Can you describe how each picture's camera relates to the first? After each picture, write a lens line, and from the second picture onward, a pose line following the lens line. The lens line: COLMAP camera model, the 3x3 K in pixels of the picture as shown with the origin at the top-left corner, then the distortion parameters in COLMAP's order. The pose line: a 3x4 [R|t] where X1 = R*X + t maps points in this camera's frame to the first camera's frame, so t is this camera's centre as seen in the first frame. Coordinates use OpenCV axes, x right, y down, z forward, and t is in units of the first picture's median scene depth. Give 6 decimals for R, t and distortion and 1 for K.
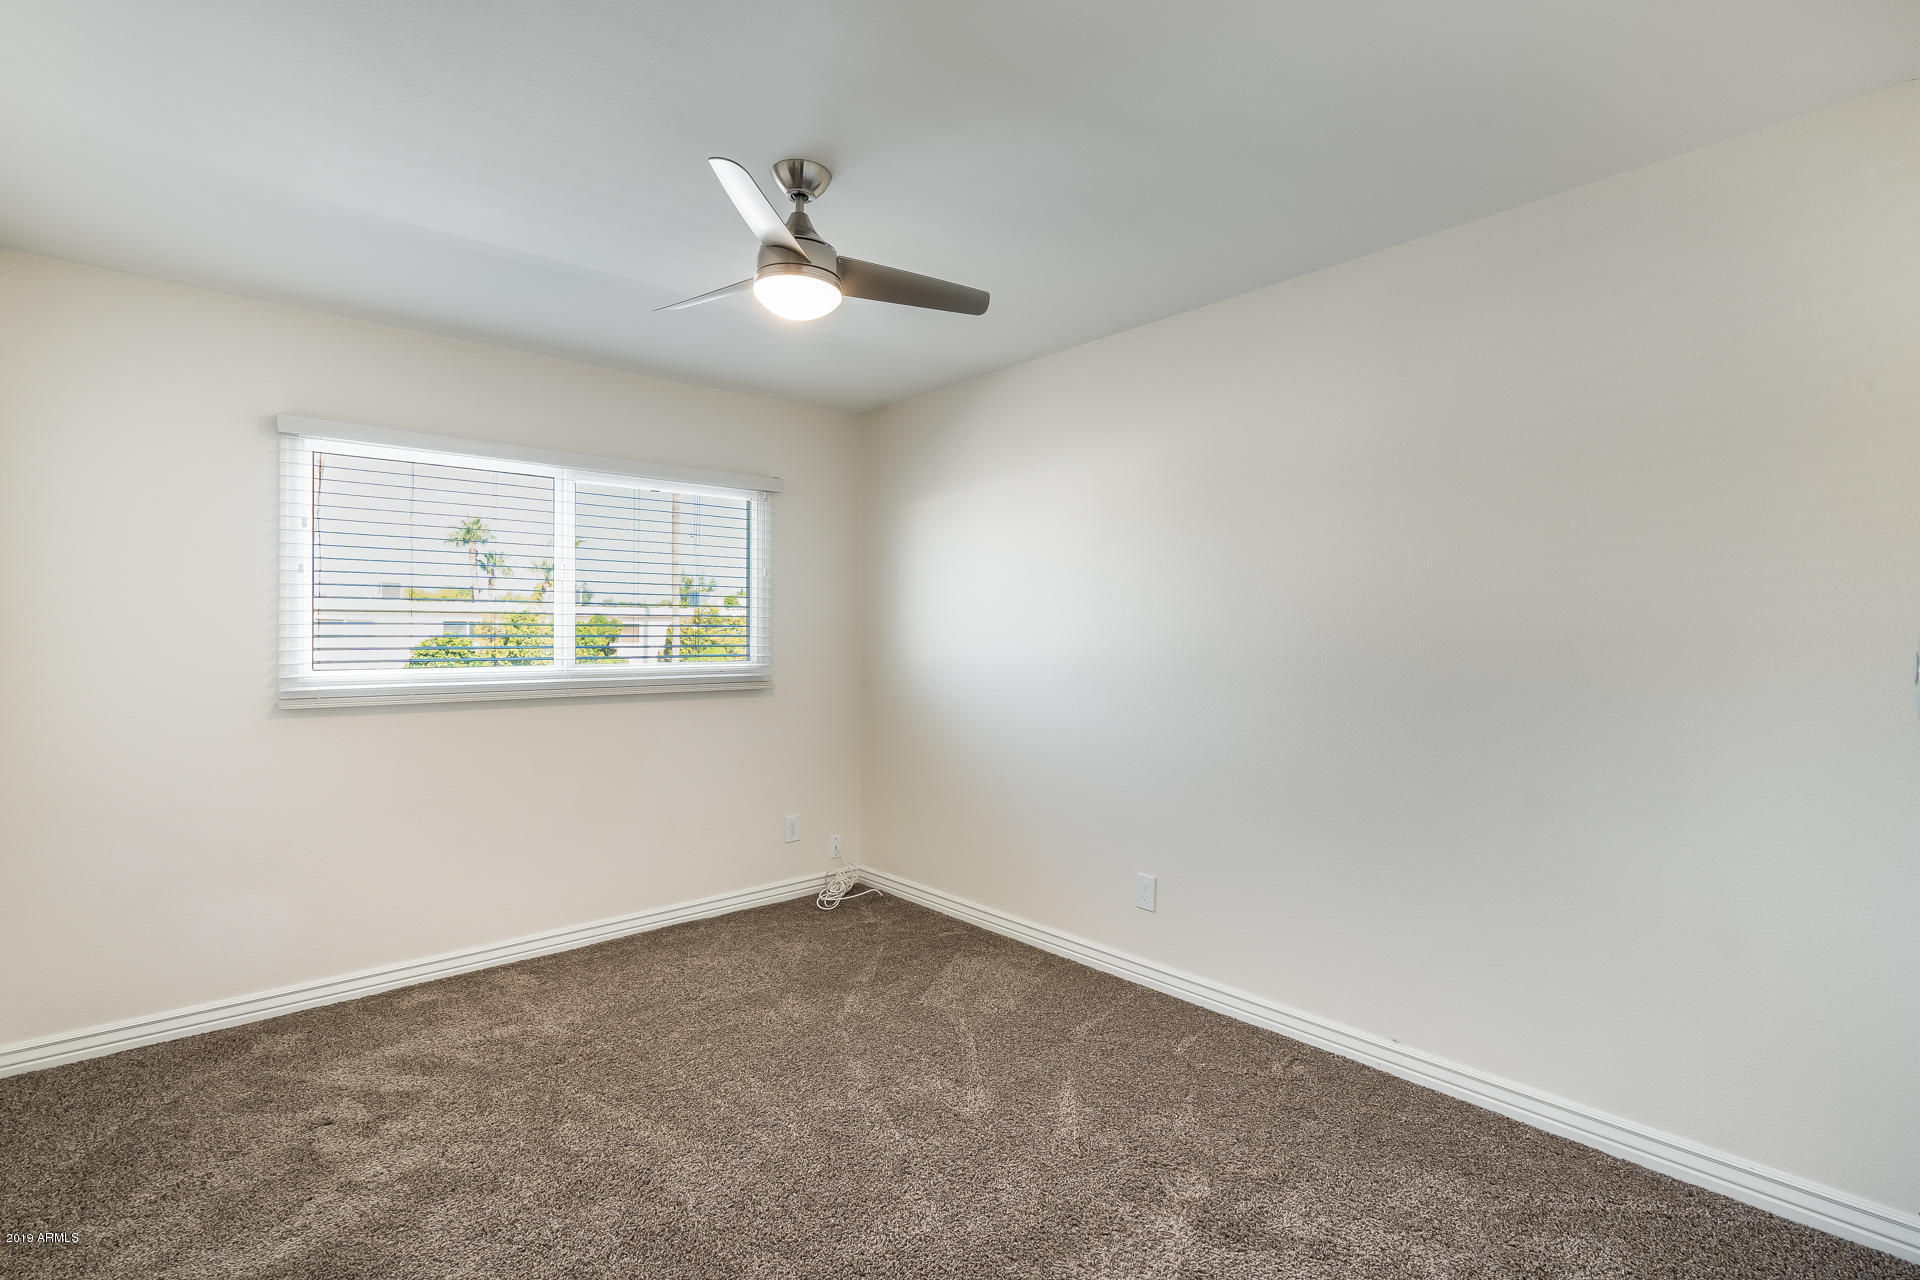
lens RADIAL K [[888.8, 0, 960.0], [0, 888.8, 640.0], [0, 0, 1]] dist [0.000825, 0.000639]
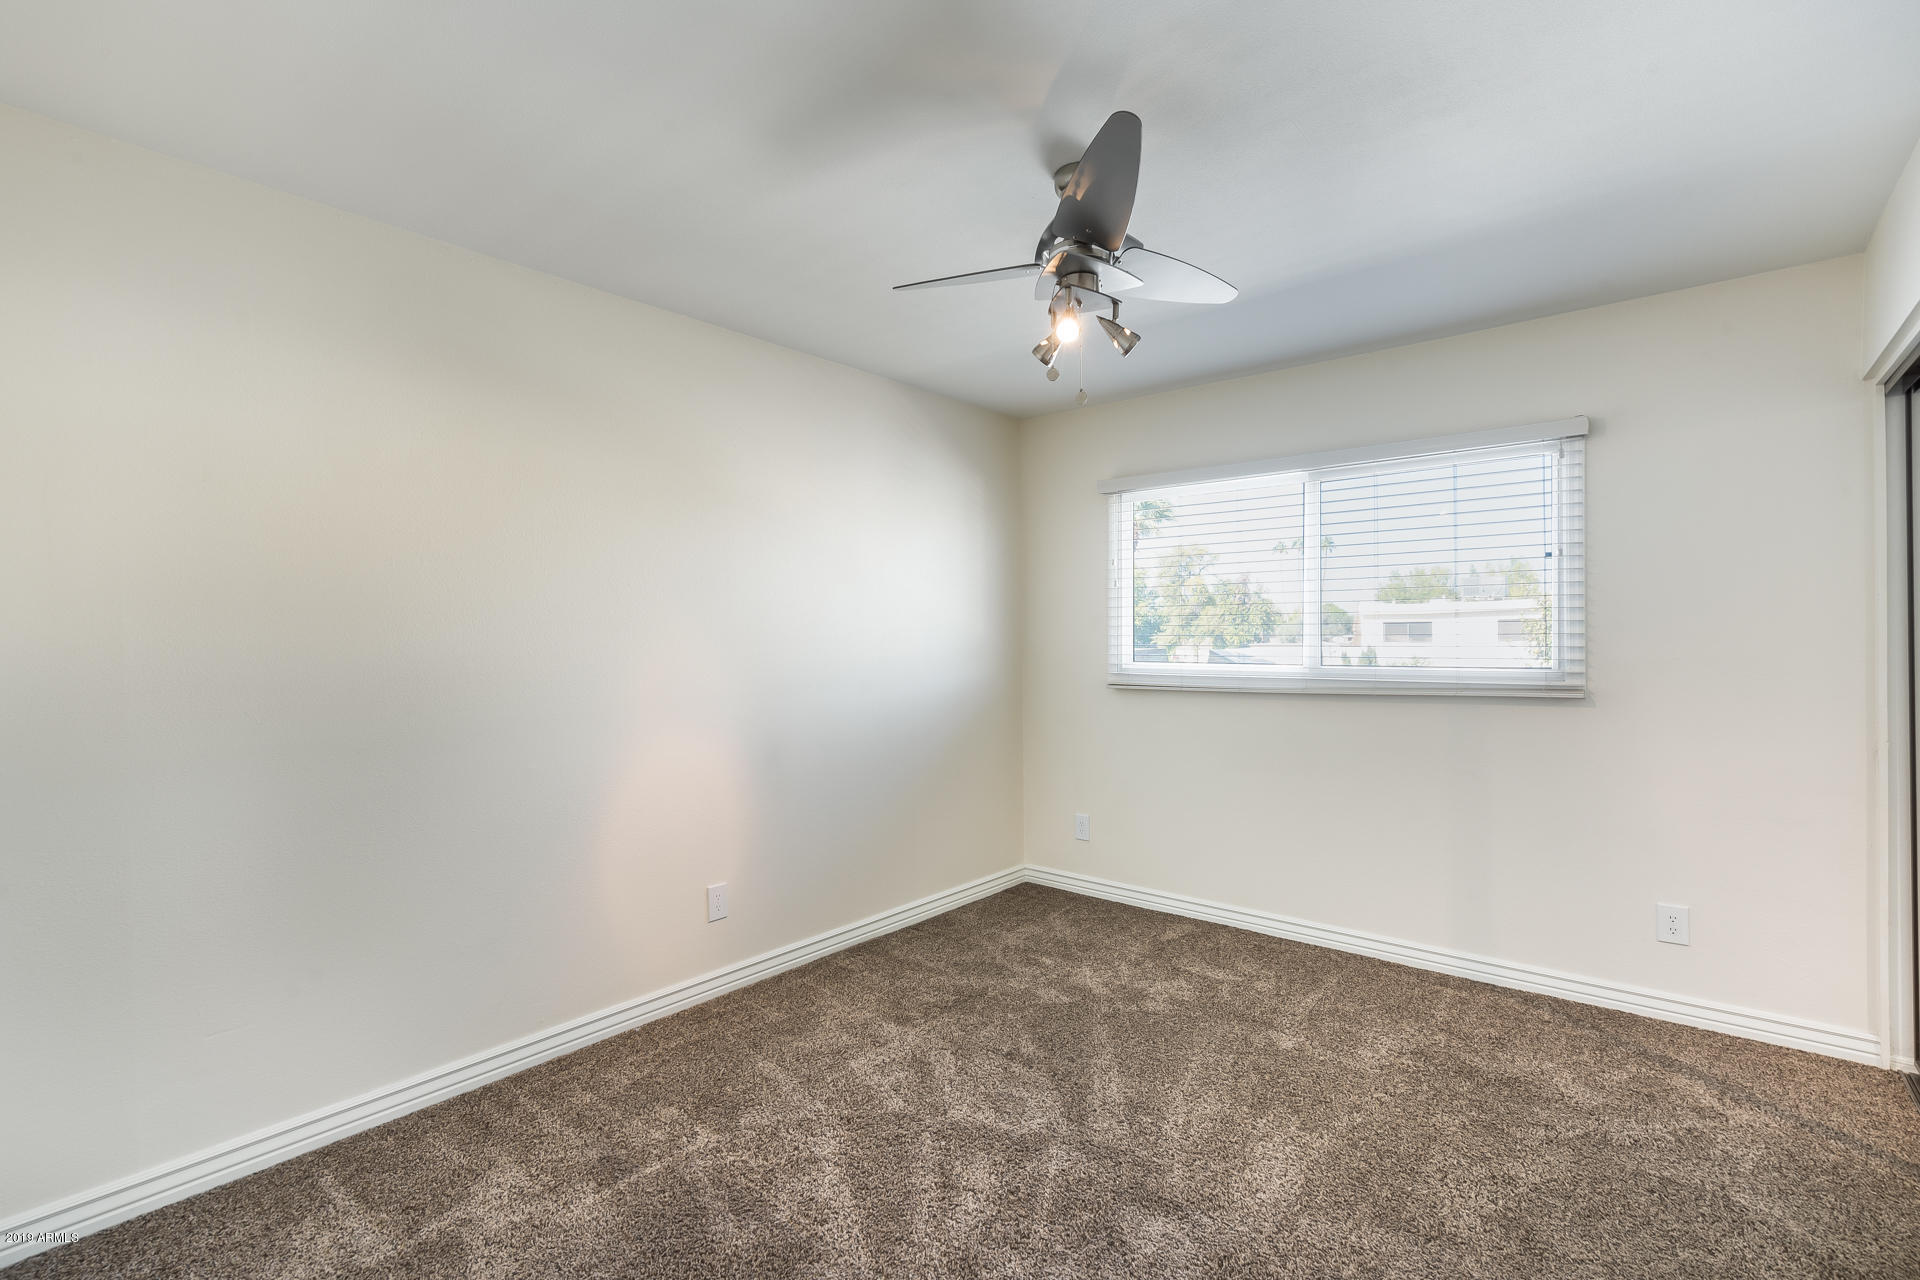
lens RADIAL K [[888.8, 0, 960.0], [0, 888.8, 640.0], [0, 0, 1]] dist [0.000825, 0.000639]
pose [[0.185280, 0.001852, -0.982684, 0.587429], [0.000013, 0.999998, 0.001887, 0.001834], [0.982686, -0.000363, 0.185279, 0.491888]]
